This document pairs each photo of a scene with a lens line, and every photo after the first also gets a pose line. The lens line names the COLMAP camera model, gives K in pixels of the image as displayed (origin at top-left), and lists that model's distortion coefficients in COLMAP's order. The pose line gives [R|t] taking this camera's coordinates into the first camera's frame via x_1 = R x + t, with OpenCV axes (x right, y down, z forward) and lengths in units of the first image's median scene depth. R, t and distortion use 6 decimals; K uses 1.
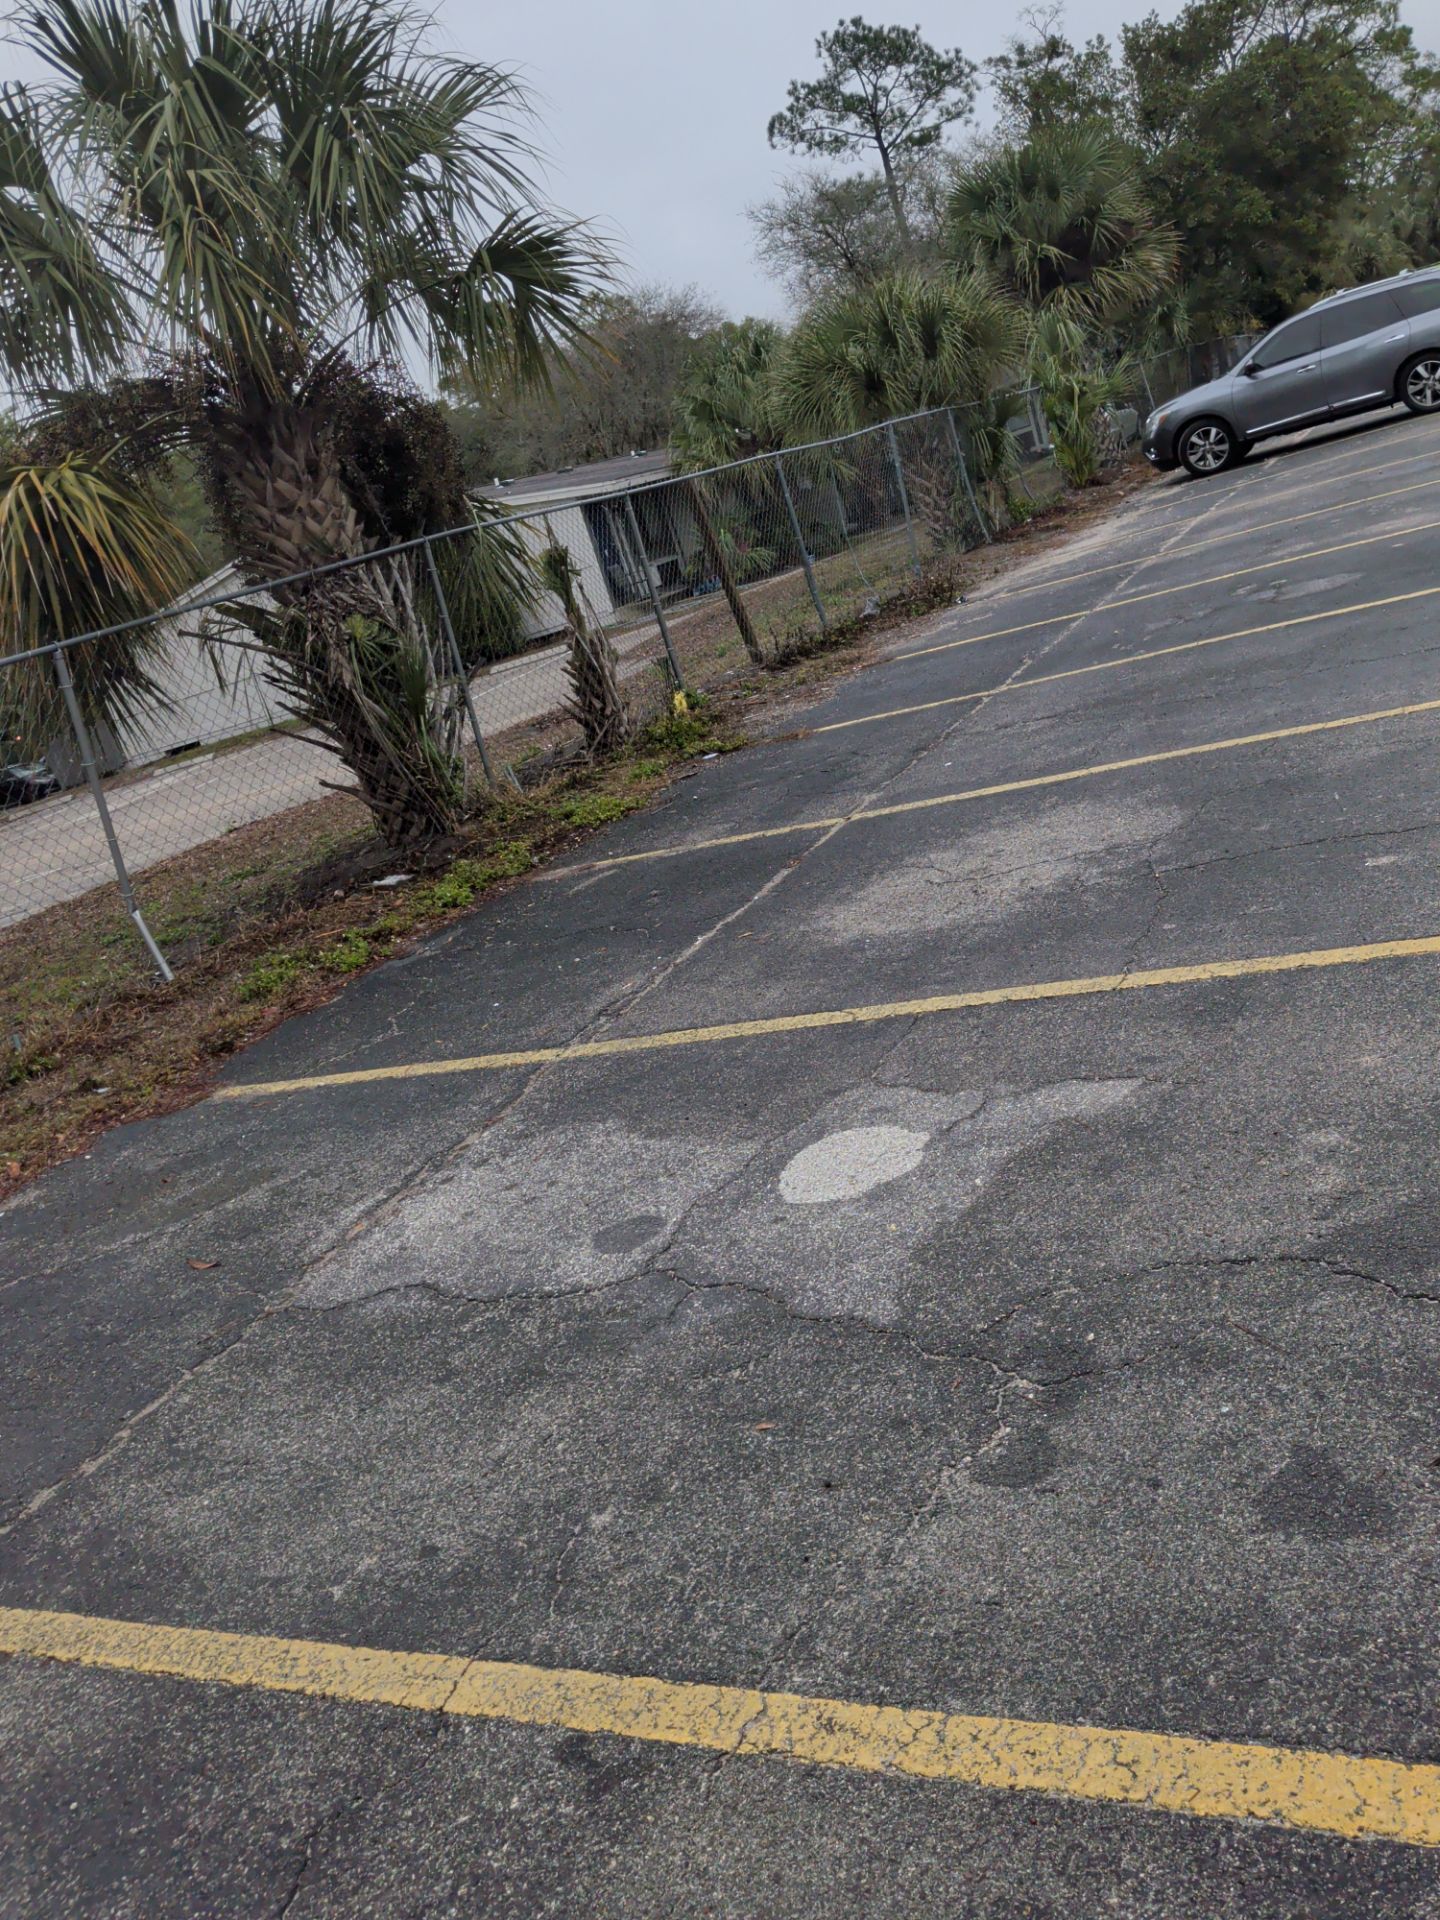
lens RADIAL K [[1545.2, 0, 720.0], [0, 1545.2, 960.0], [0, 0, 1]] dist [0.063986, -0.091632]
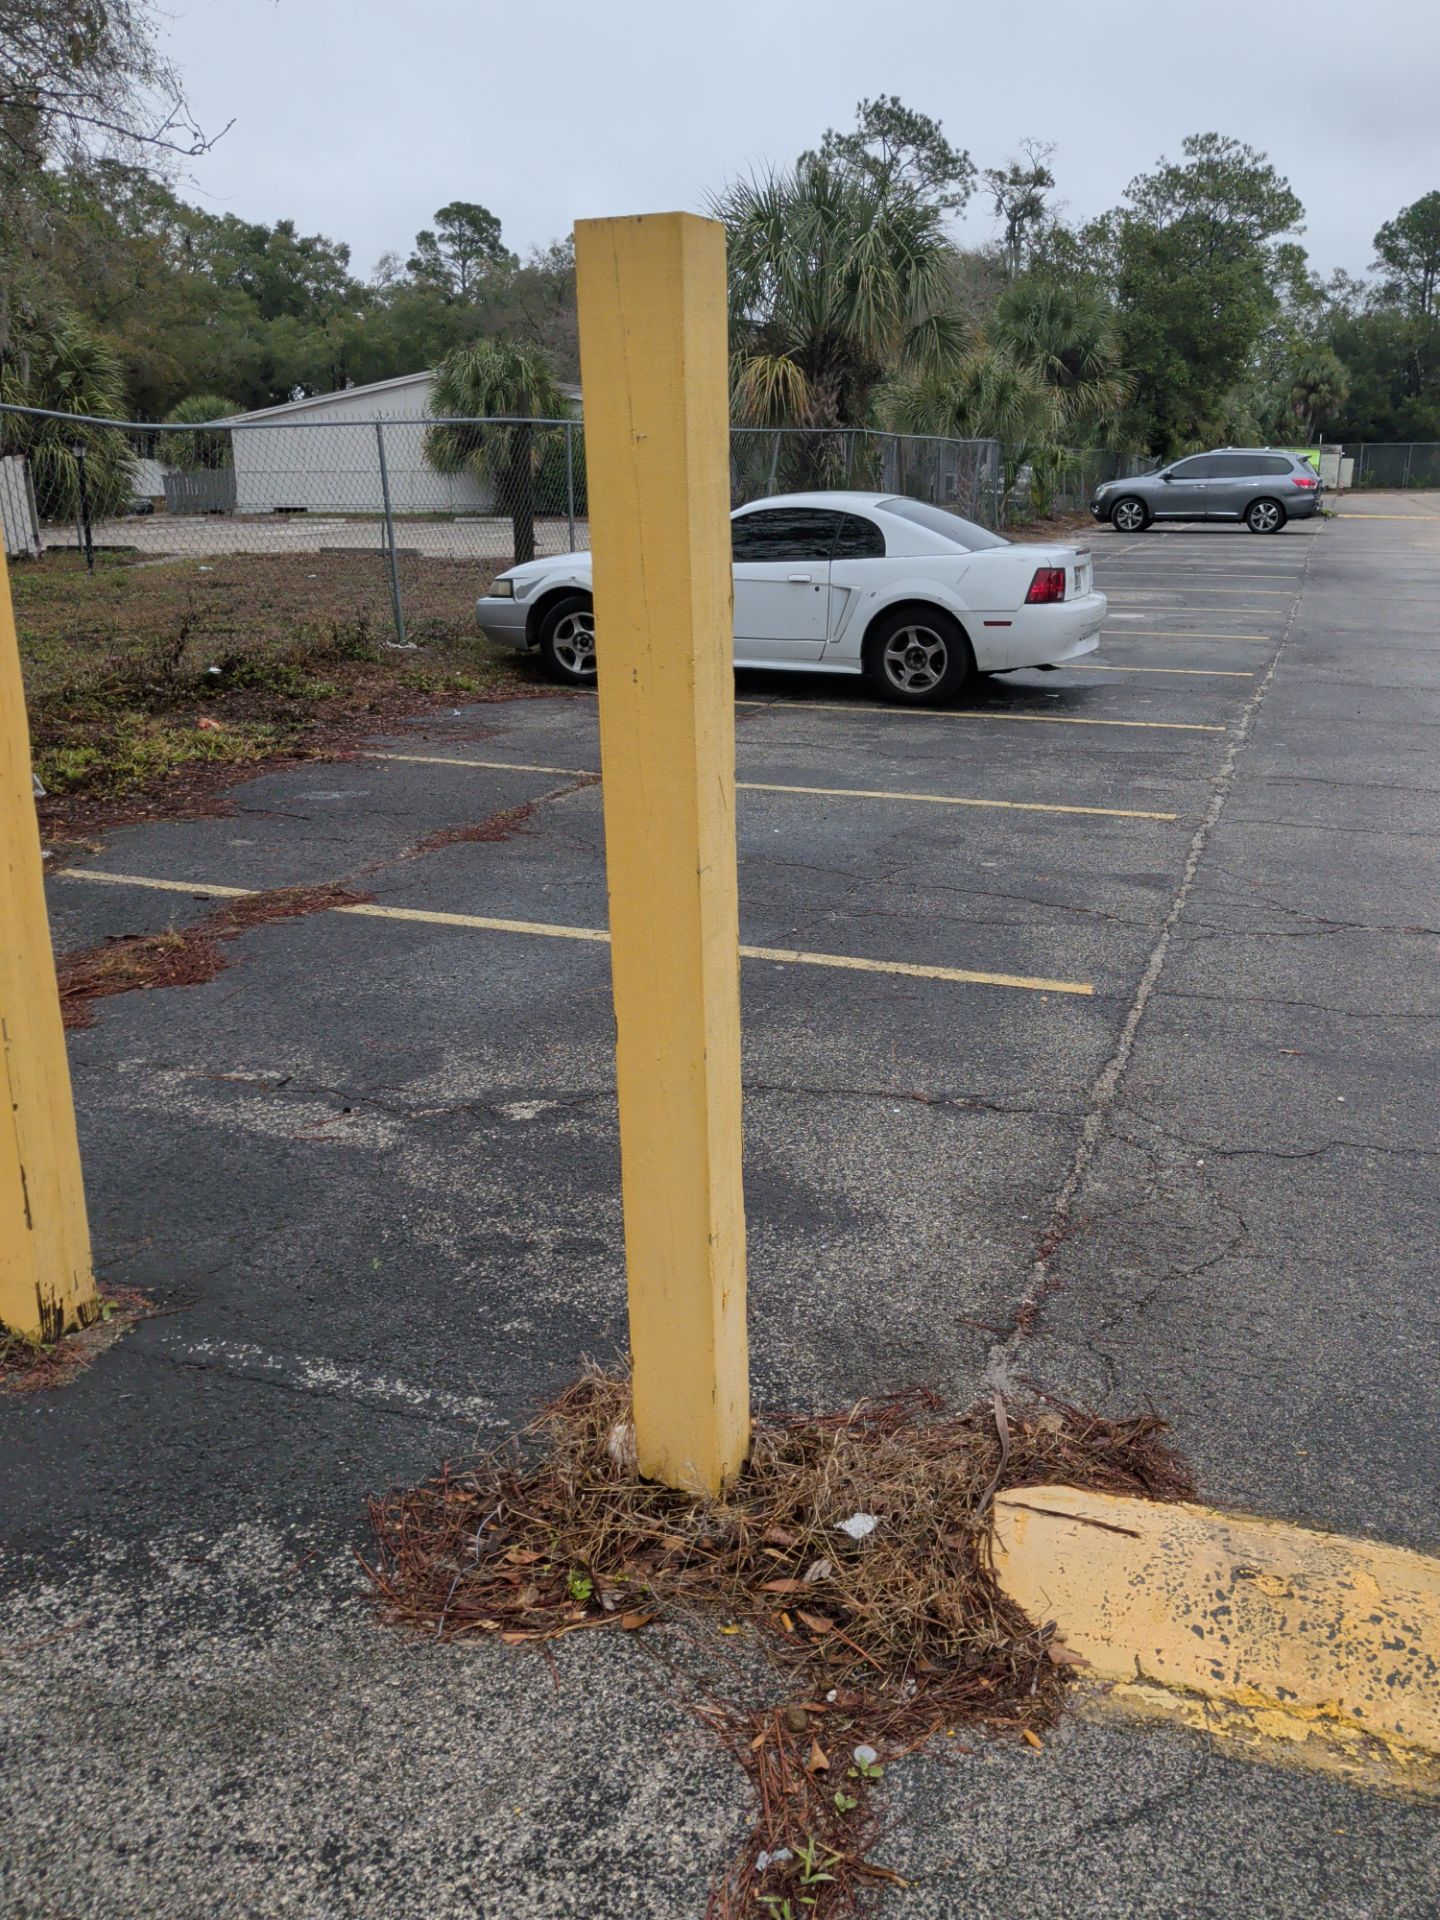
lens RADIAL K [[1587.4, 0, 720.5], [0, 1587.4, 934.4], [0, 0, 1]] dist [0.041424, -0.002593]
pose [[0.950645, 0.254562, 0.177404, -0.094656], [-0.253237, 0.966925, -0.030462, 0.086049], [-0.179291, -0.015967, 0.983667, -0.192353]]
